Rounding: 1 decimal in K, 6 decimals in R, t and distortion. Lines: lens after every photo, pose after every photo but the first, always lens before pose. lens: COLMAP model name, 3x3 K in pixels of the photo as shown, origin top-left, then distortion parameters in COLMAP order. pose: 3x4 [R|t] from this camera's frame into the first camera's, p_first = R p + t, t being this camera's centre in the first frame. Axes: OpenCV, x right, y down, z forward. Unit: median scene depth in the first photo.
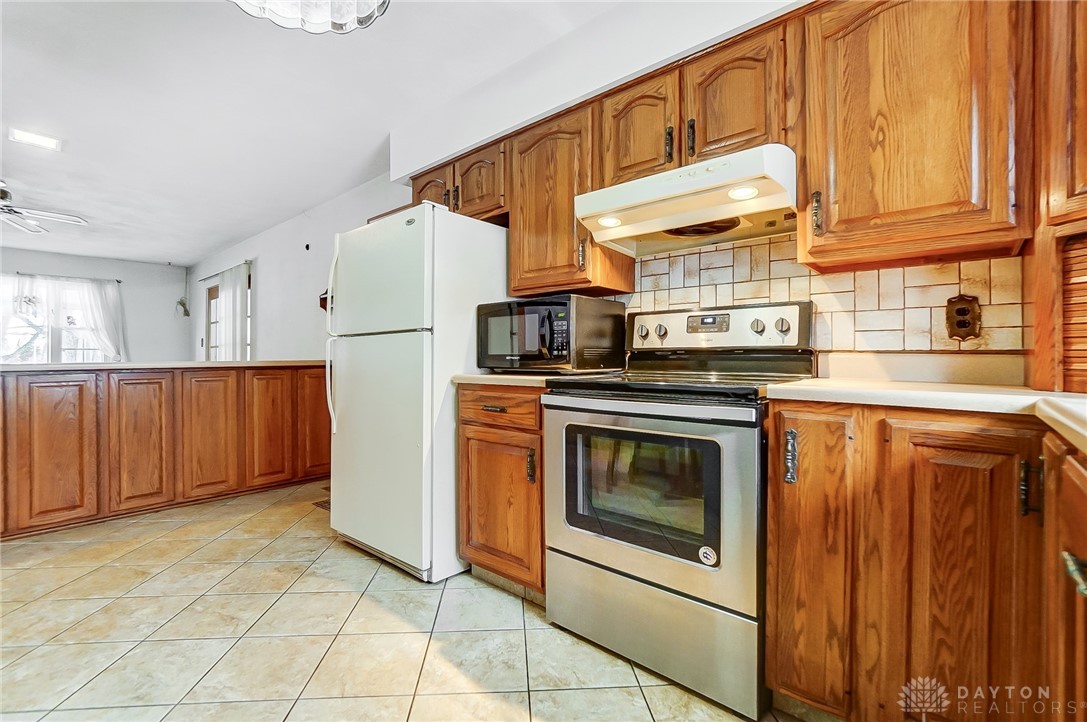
lens RADIAL K [[482.7, 0, 543.2], [0, 482.7, 357.7], [0, 0, 1]] dist [-0.051097, 0.020132]
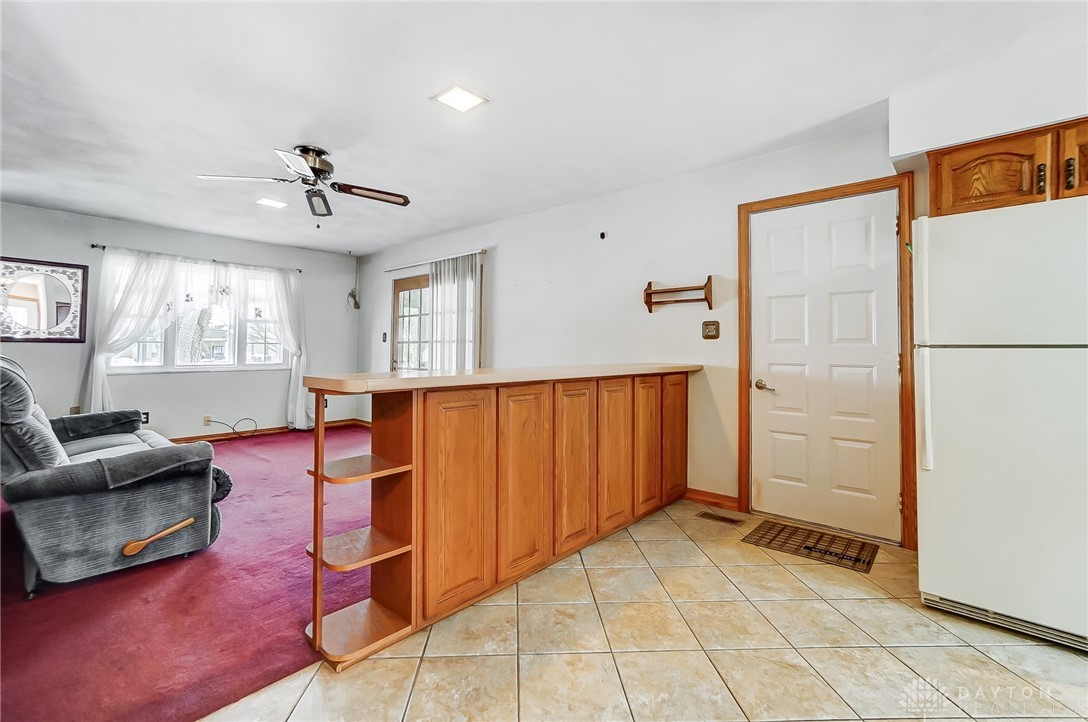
lens RADIAL K [[478.0, 0, 539.0], [0, 478.0, 337.7], [0, 0, 1]] dist [-0.020008, 0.018503]
pose [[0.999471, 0.012441, -0.030050, -0.796632], [-0.013300, 0.999504, -0.028553, -0.018700], [0.029679, 0.028938, 0.999141, 0.145689]]
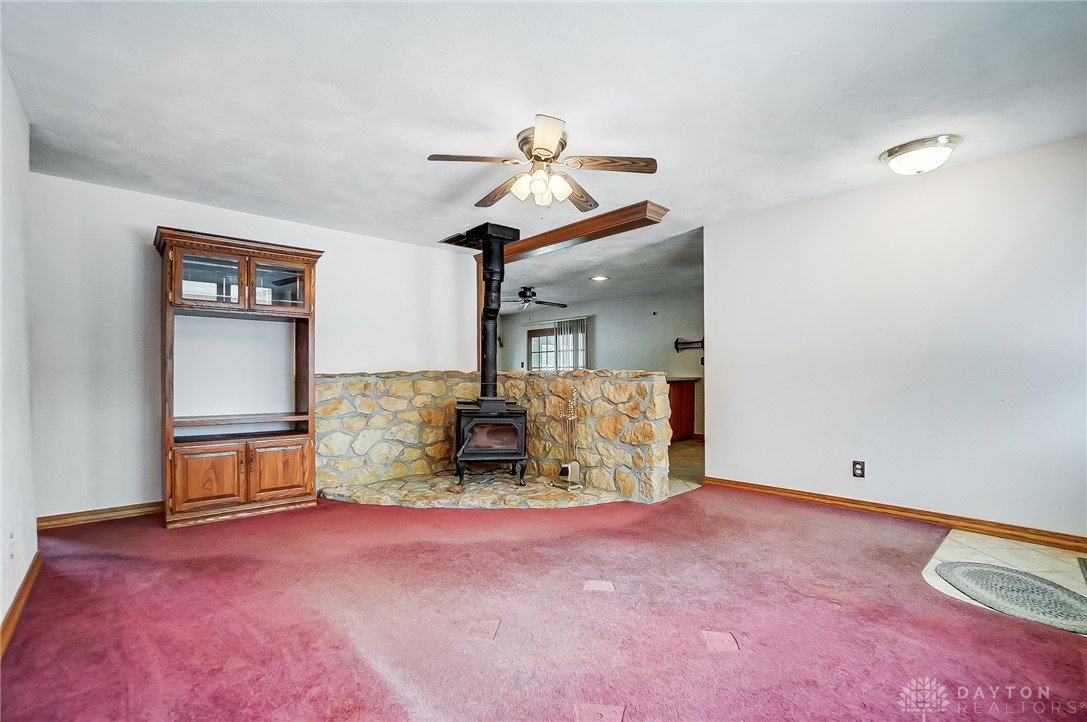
lens RADIAL K [[487.1, 0, 540.5], [0, 487.1, 377.8], [0, 0, 1]] dist [-0.055601, 0.020259]
pose [[0.990921, 0.002354, -0.134424, -0.916306], [-0.000837, 0.999935, 0.011340, -0.017199], [0.134442, -0.011124, 0.990859, -1.170712]]
